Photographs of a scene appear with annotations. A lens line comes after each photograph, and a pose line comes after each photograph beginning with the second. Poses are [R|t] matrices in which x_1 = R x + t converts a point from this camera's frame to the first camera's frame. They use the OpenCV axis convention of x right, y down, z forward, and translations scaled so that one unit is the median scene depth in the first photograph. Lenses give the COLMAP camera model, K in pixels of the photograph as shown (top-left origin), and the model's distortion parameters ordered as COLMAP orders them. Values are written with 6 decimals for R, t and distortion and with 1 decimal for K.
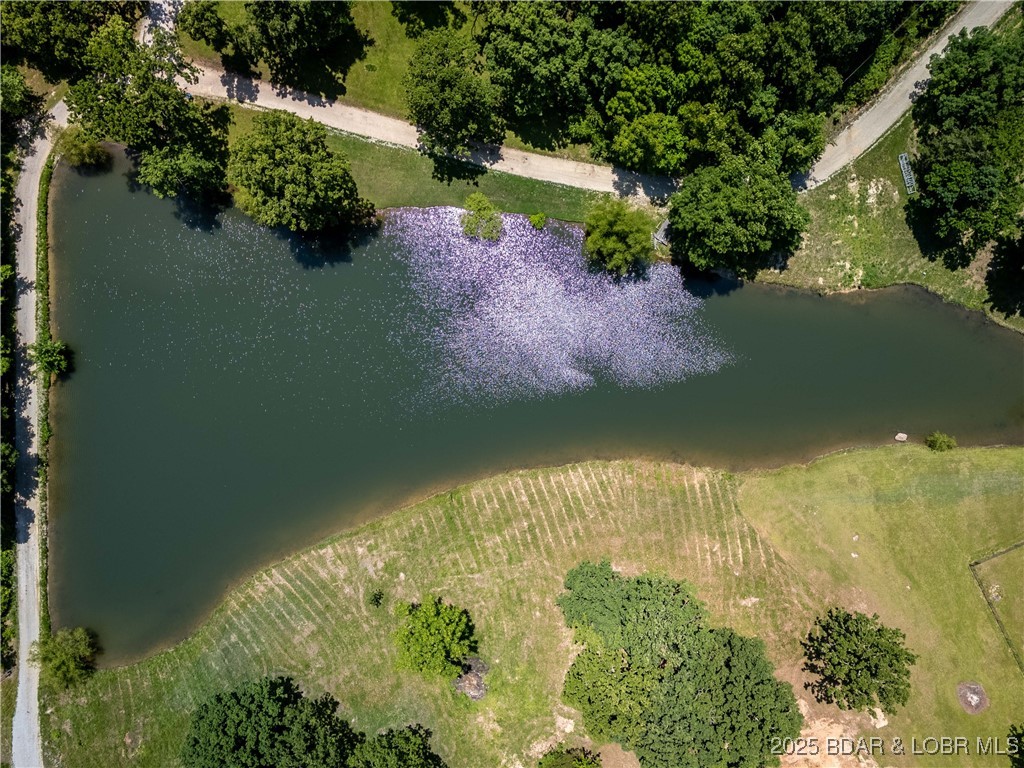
lens RADIAL K [[762.1, 0, 514.6], [0, 762.1, 384.0], [0, 0, 1]] dist [0.051042, -0.041380]
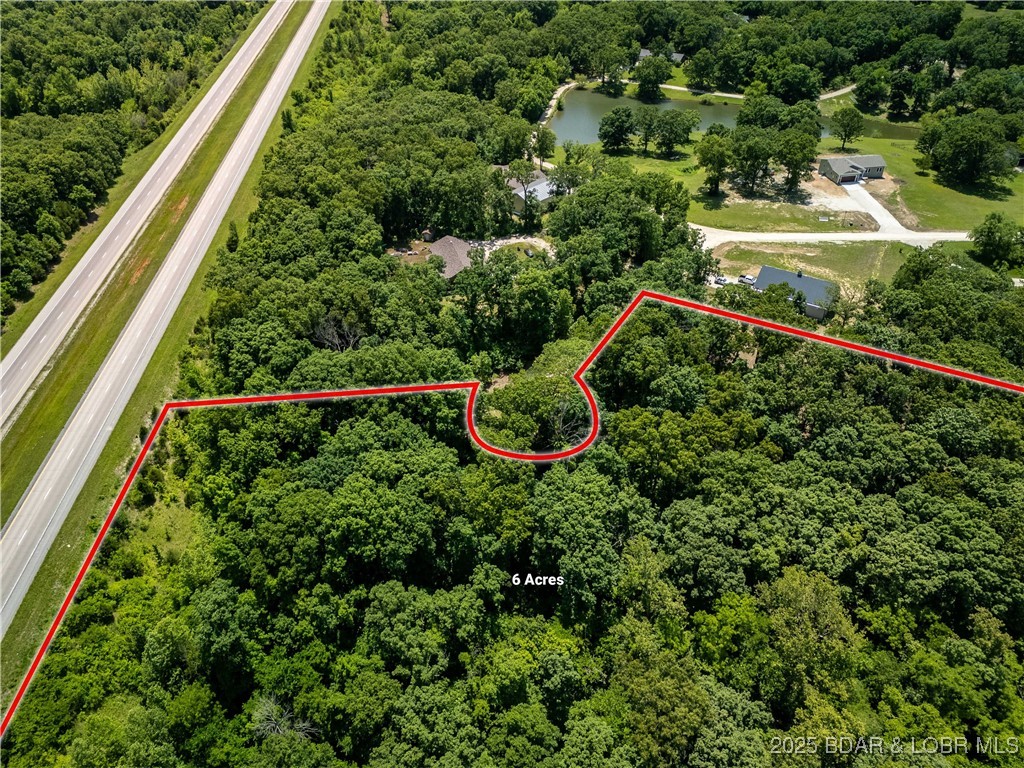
lens RADIAL K [[762.1, 0, 506.9], [0, 762.1, 383.2], [0, 0, 1]] dist [0.051042, -0.041380]
pose [[0.971809, 0.144729, -0.186118, -0.084176], [-0.235765, 0.600778, -0.763859, 2.966615], [0.001263, 0.786205, 0.617964, 0.001804]]
